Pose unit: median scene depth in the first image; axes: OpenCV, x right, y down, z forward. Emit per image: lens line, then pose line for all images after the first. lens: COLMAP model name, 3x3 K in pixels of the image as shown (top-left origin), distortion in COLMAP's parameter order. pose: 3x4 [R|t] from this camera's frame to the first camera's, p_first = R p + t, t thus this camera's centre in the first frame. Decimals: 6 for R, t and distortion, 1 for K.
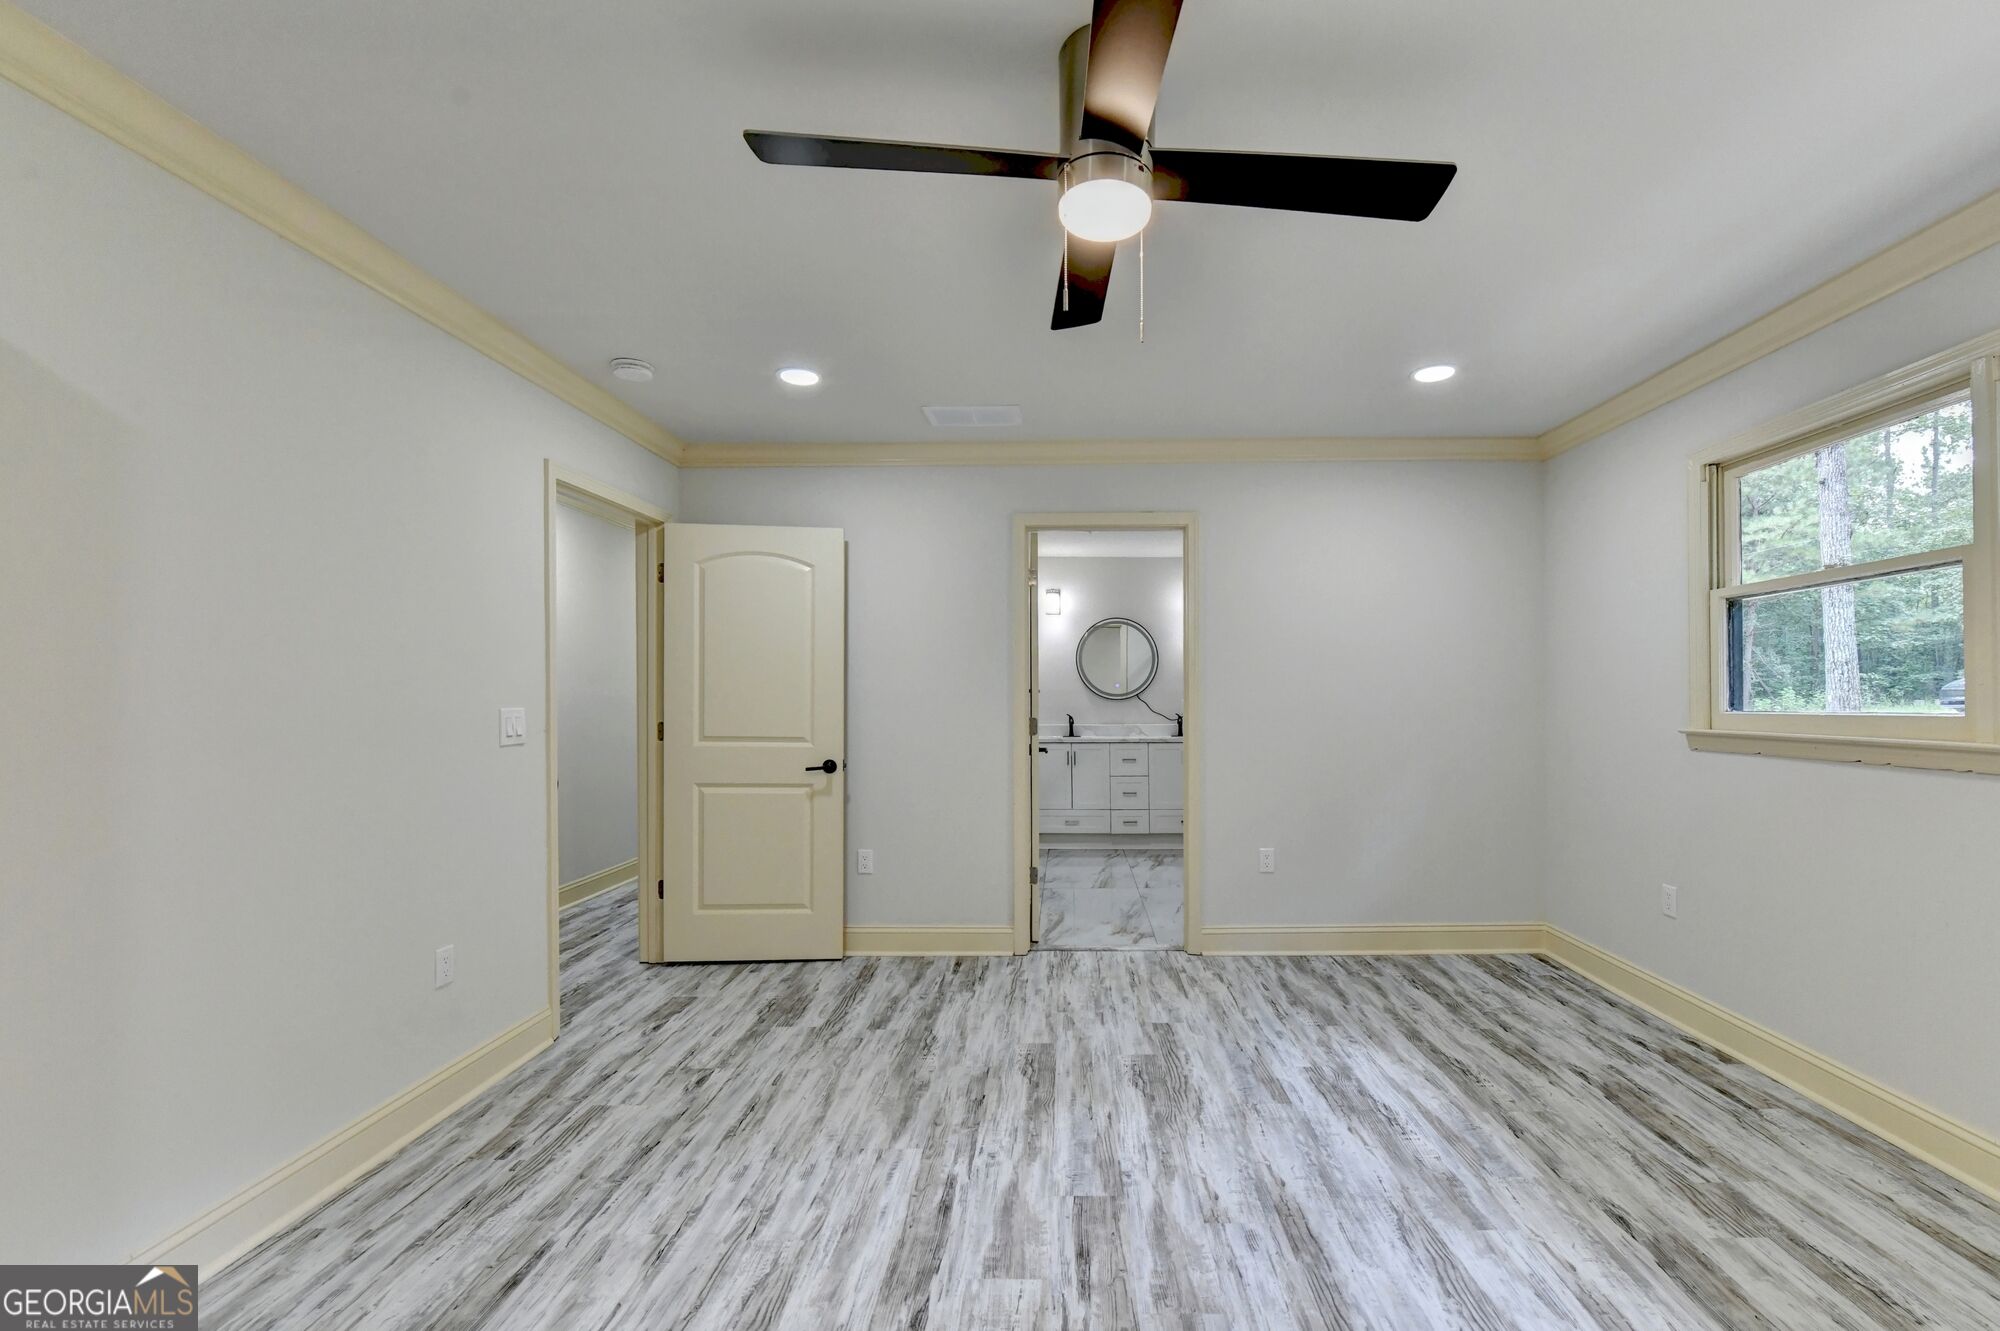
lens RADIAL K [[846.0, 0, 1029.2], [0, 846.0, 695.7], [0, 0, 1]] dist [-0.003482, -0.000600]
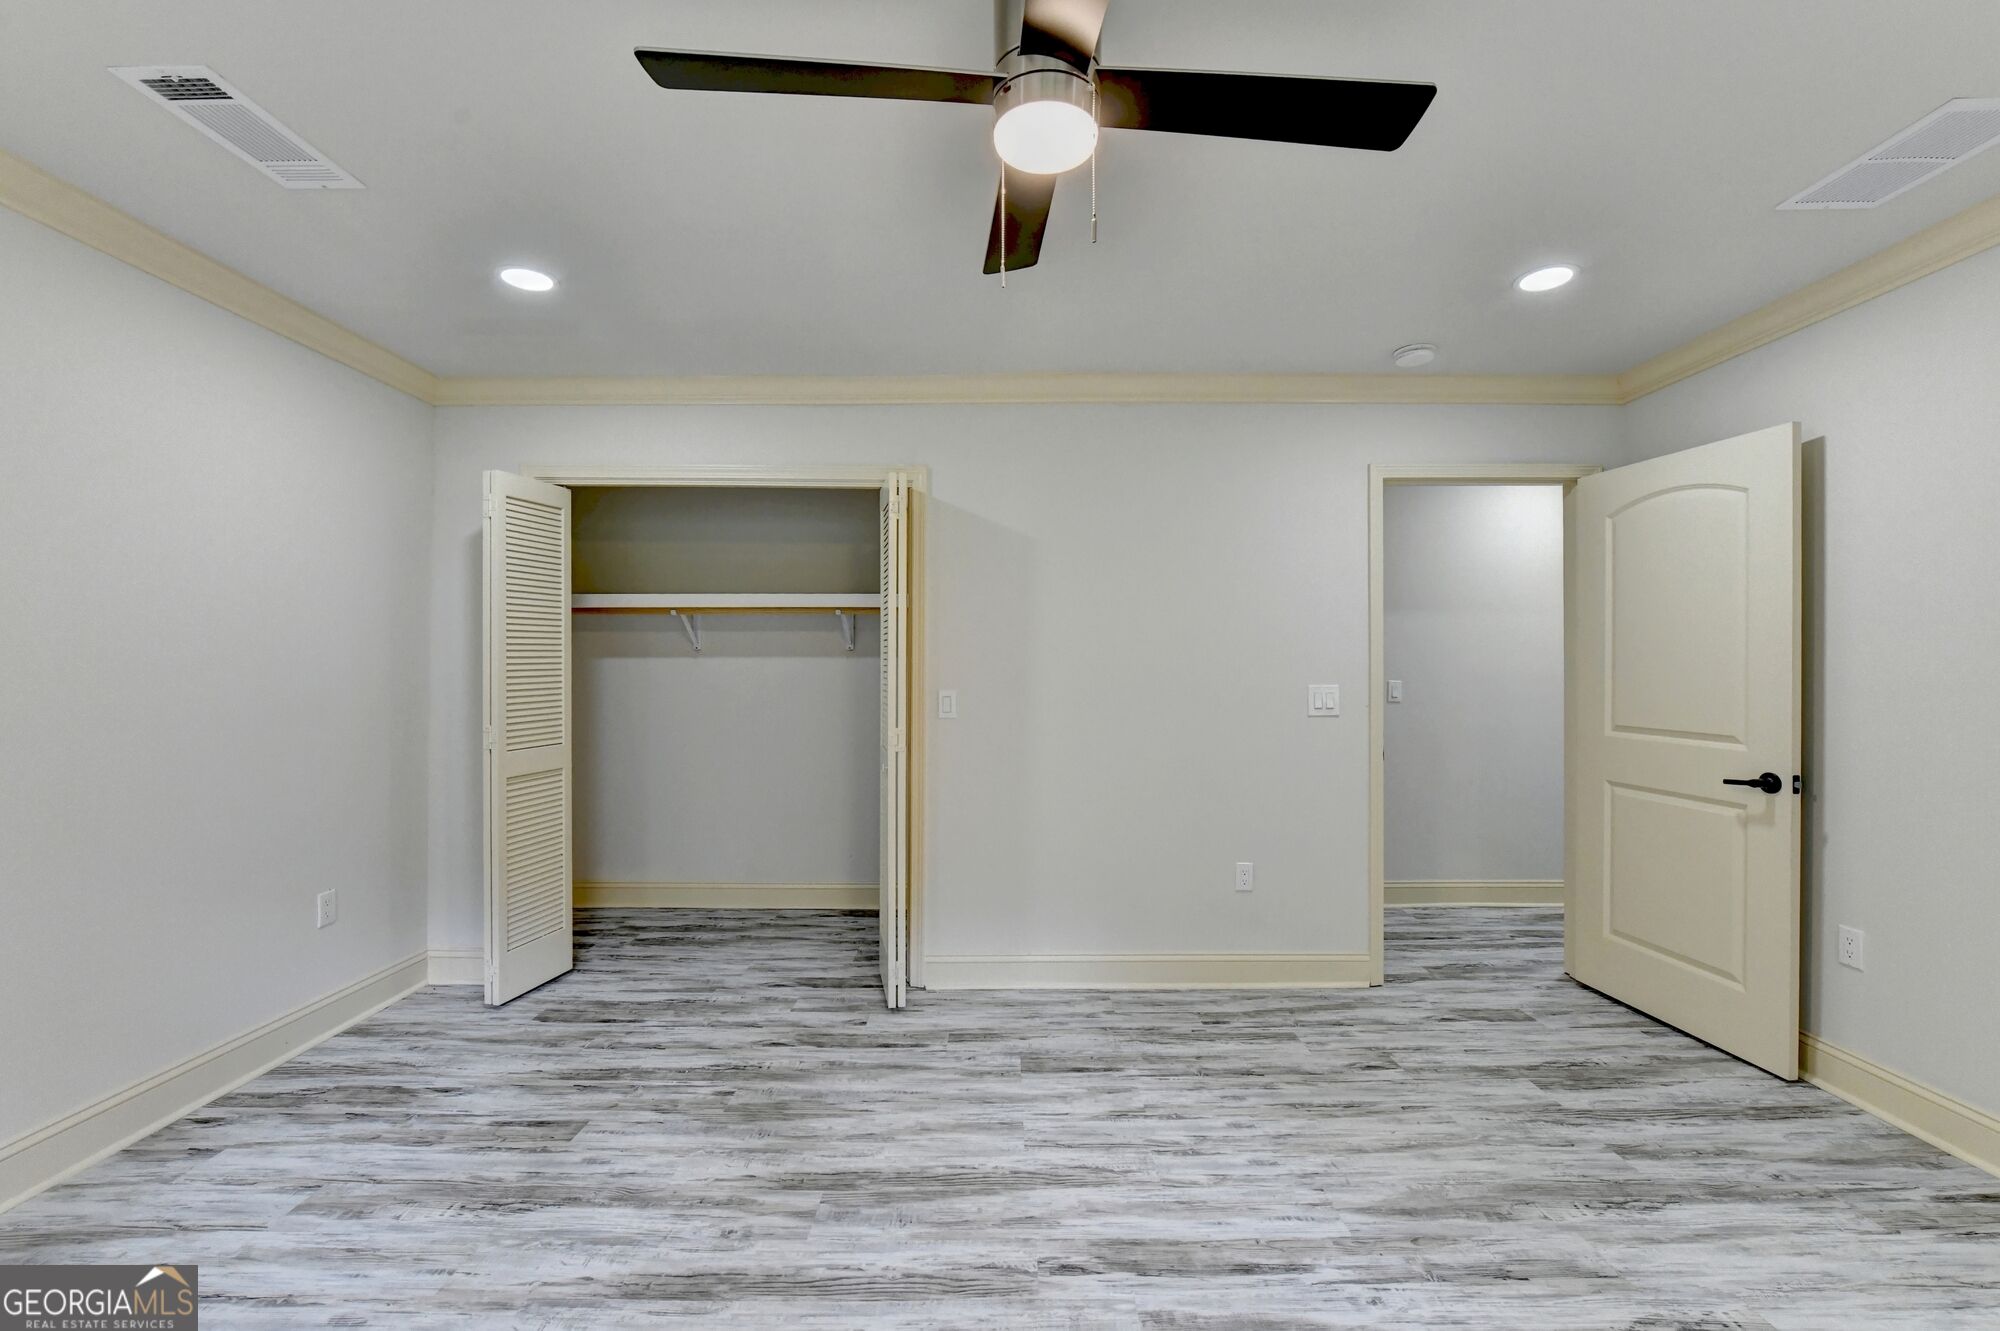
lens RADIAL K [[801.9, 0, 1000.0], [0, 801.9, 665.5], [0, 0, 1]] dist [-0.010460, 0.000054]
pose [[0.042084, -0.005916, -0.999097, 0.520517], [-0.002902, 0.999978, -0.006044, -0.004864], [0.999110, 0.003153, 0.042066, 0.522364]]
